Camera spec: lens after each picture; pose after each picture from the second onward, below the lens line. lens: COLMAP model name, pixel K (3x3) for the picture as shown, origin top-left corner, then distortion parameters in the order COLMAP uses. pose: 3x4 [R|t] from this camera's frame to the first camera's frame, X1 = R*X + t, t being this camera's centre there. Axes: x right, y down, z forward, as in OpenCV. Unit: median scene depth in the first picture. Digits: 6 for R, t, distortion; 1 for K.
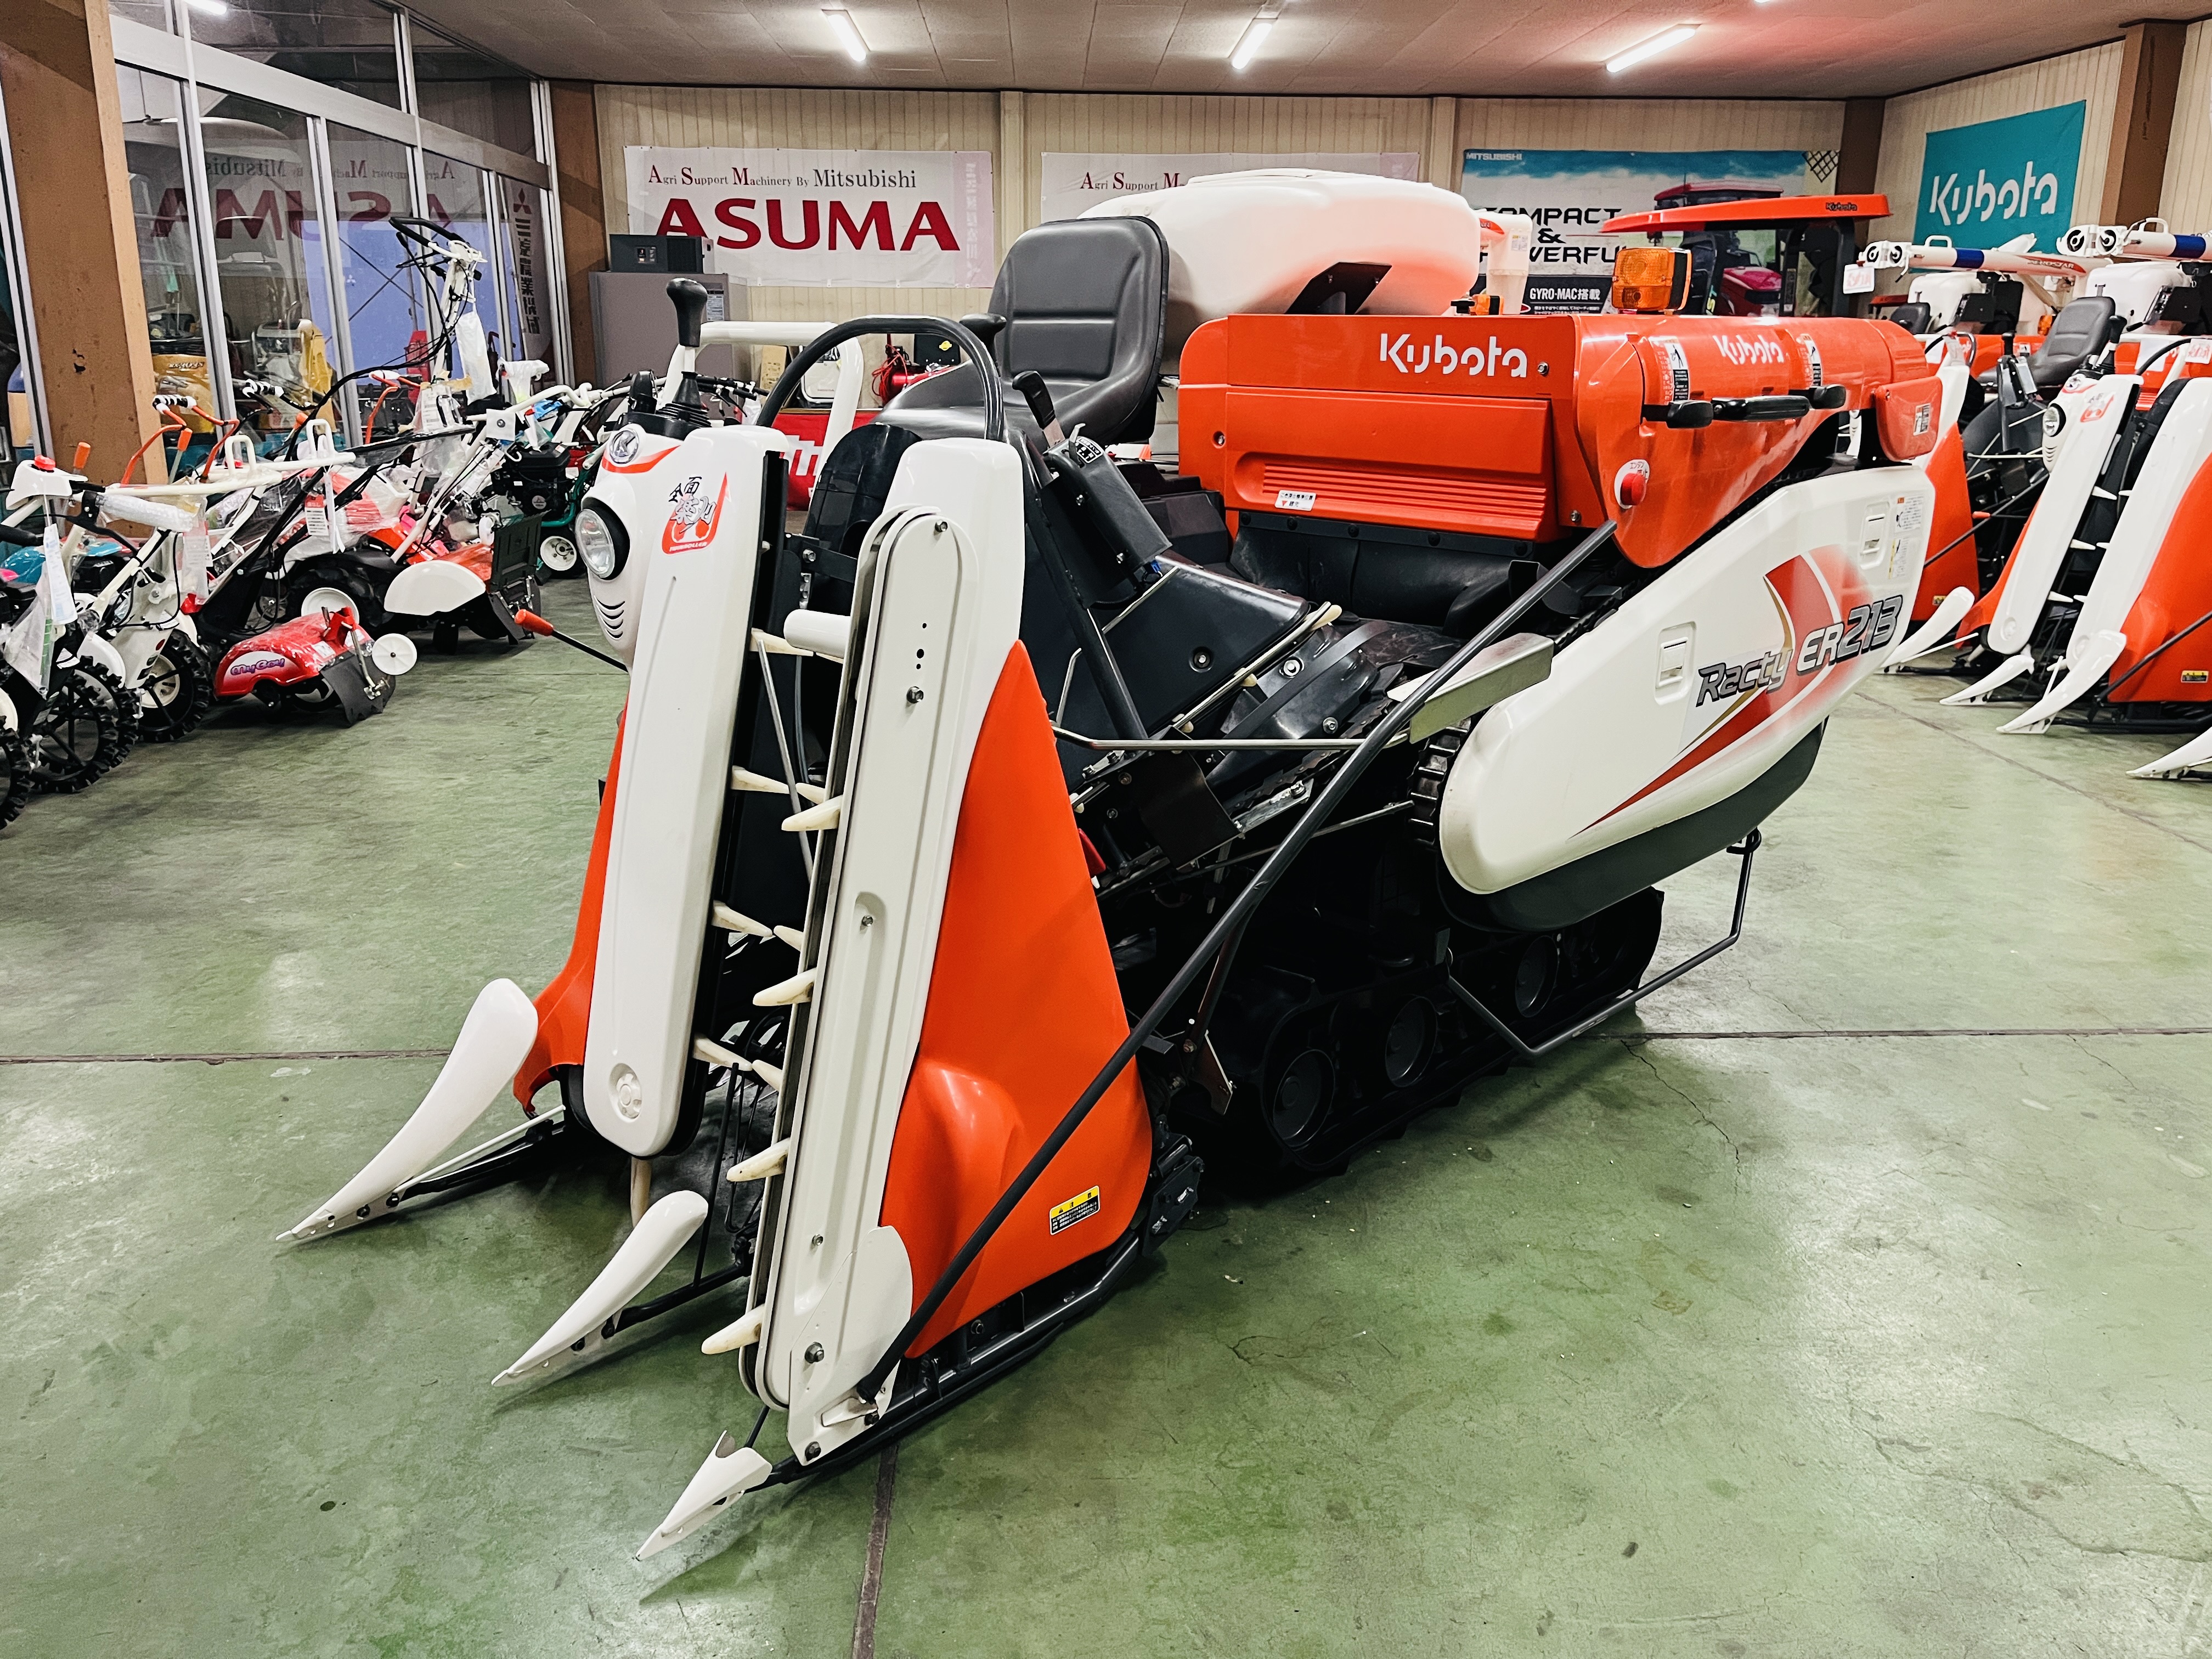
lens RADIAL K [[1681.7, 0, 1108.1], [0, 1681.7, 828.8], [0, 0, 1]] dist [0.070927, -0.098686]
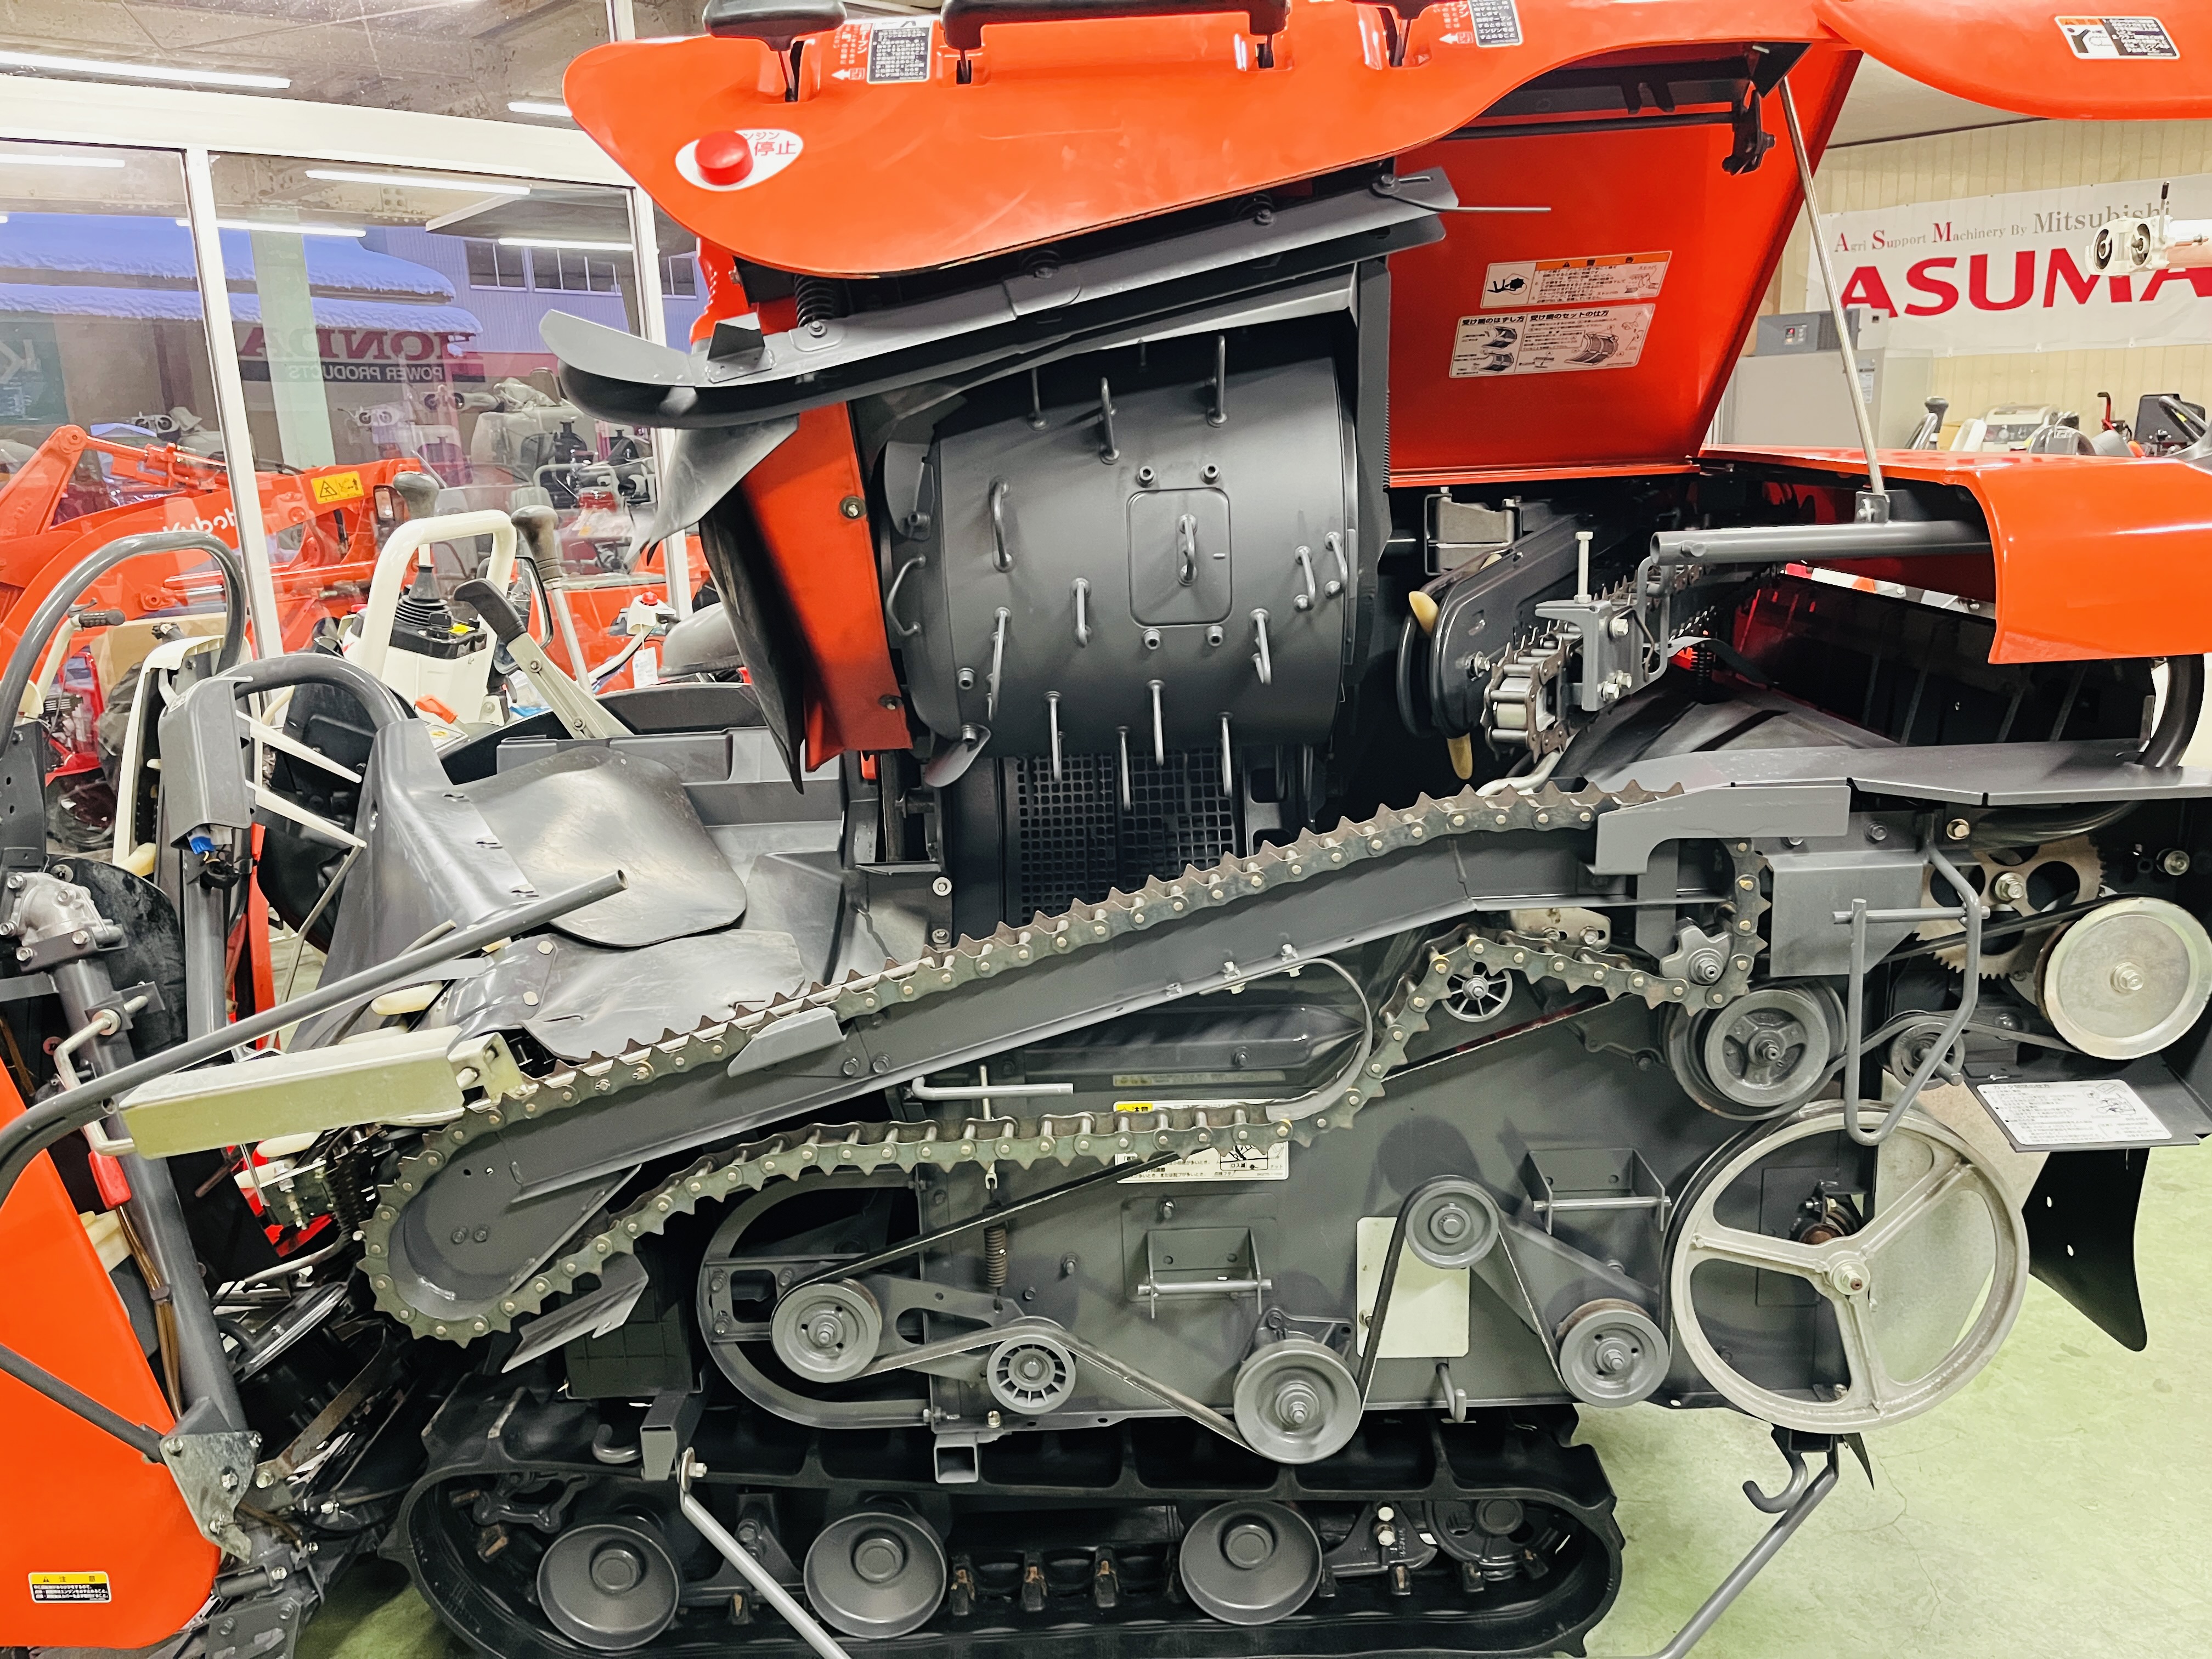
lens RADIAL K [[1681.7, 0, 1101.2], [0, 1681.7, 813.5], [0, 0, 1]] dist [0.070927, -0.098686]
pose [[0.677855, 0.126846, -0.724171, 0.163112], [-0.161129, 0.986688, 0.022005, -0.046918], [0.717322, 0.101769, 0.689270, 0.137255]]
